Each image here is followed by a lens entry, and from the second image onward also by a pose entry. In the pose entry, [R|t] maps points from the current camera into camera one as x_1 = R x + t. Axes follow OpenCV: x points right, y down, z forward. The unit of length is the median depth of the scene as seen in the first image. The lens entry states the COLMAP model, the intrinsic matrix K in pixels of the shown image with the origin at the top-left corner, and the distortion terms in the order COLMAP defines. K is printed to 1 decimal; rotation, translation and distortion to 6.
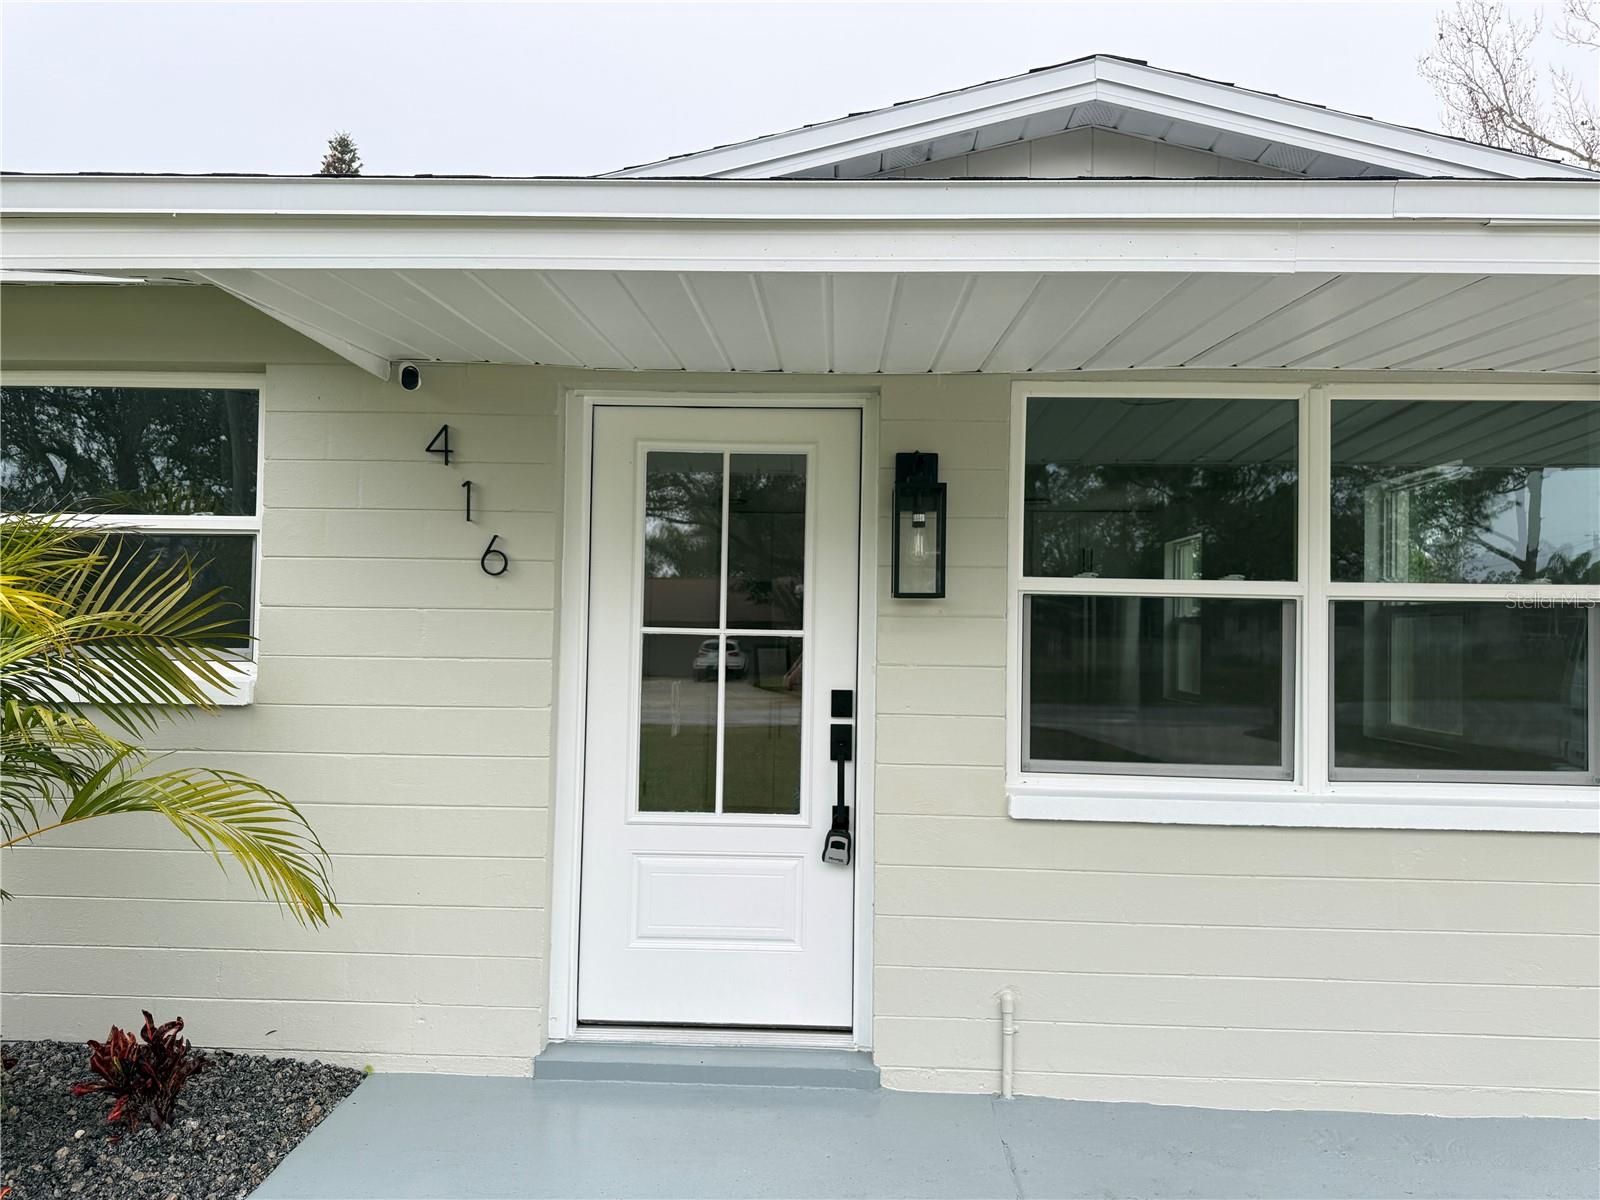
lens RADIAL K [[1121.5, 0, 791.7], [0, 1121.5, 595.7], [0, 0, 1]] dist [0.021861, -0.027728]
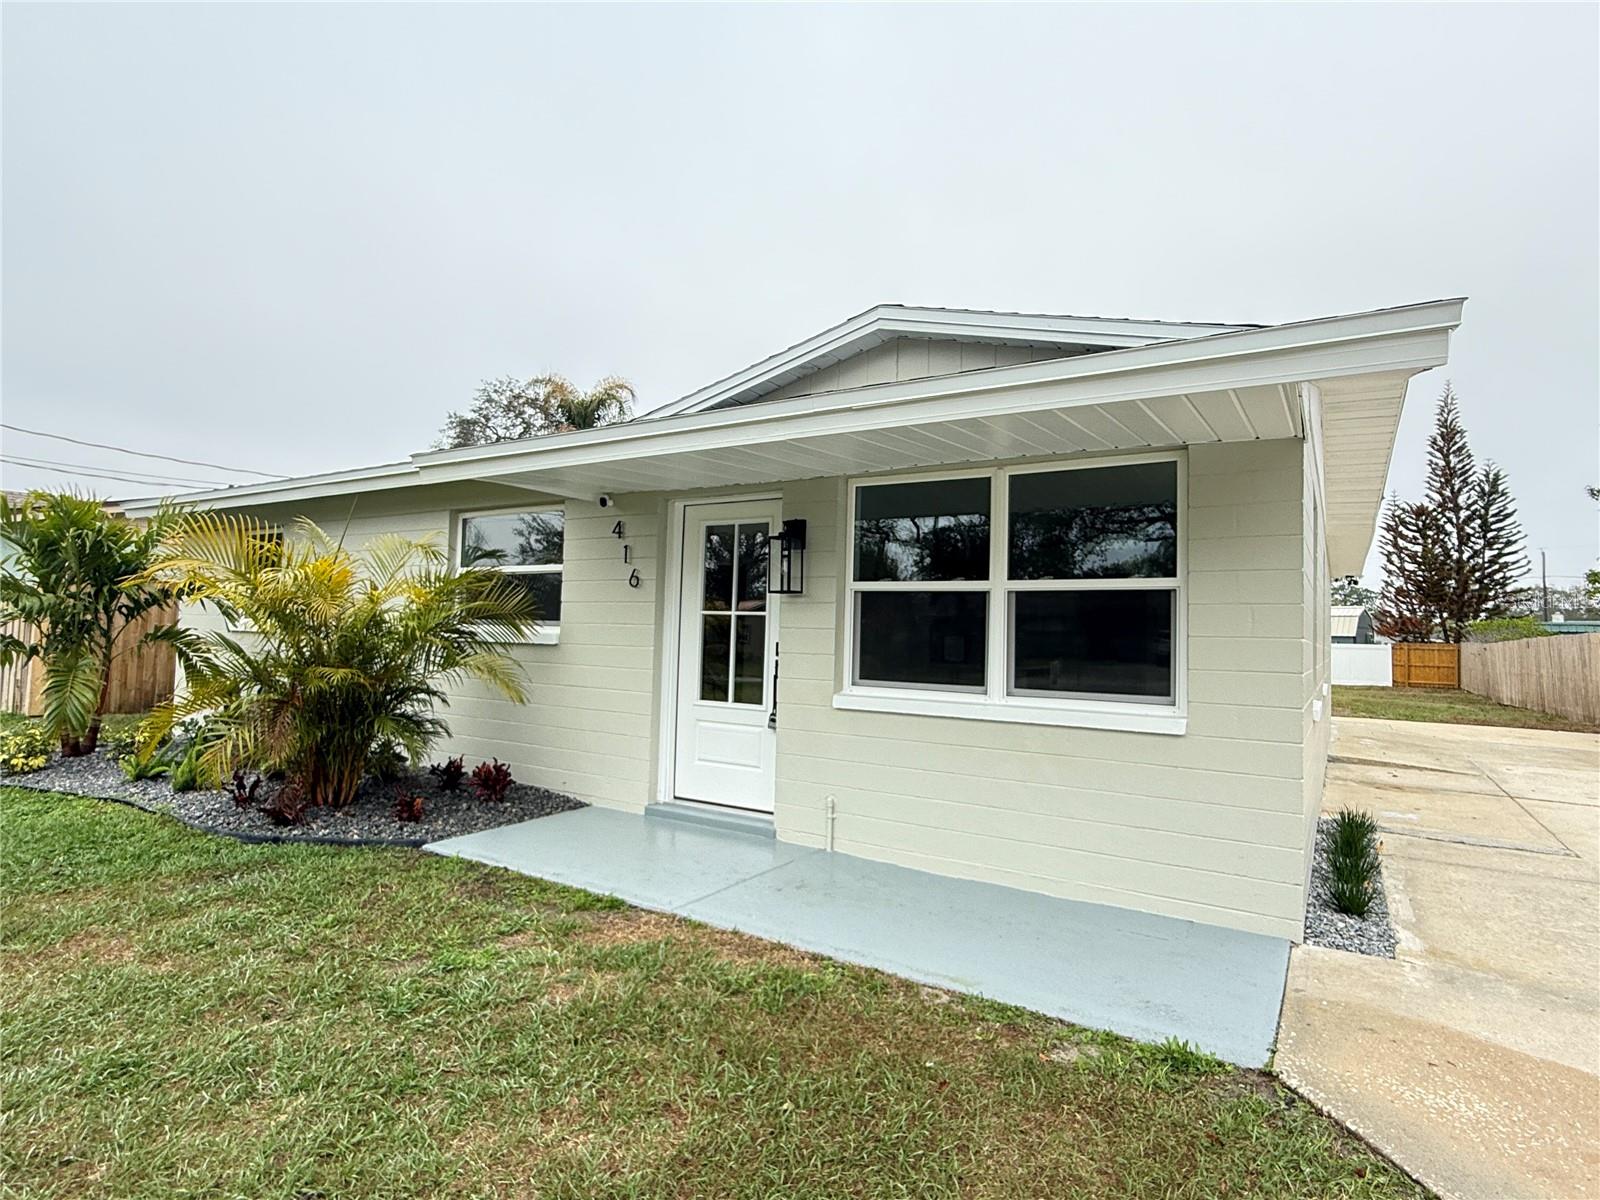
lens RADIAL K [[837.3, 0, 801.3], [0, 837.3, 595.6], [0, 0, 1]] dist [-0.021321, 0.000077]
pose [[0.868427, -0.017108, -0.495522, 0.826602], [0.004626, 0.999641, -0.026405, 0.042860], [0.495796, 0.020638, 0.868194, -0.265437]]
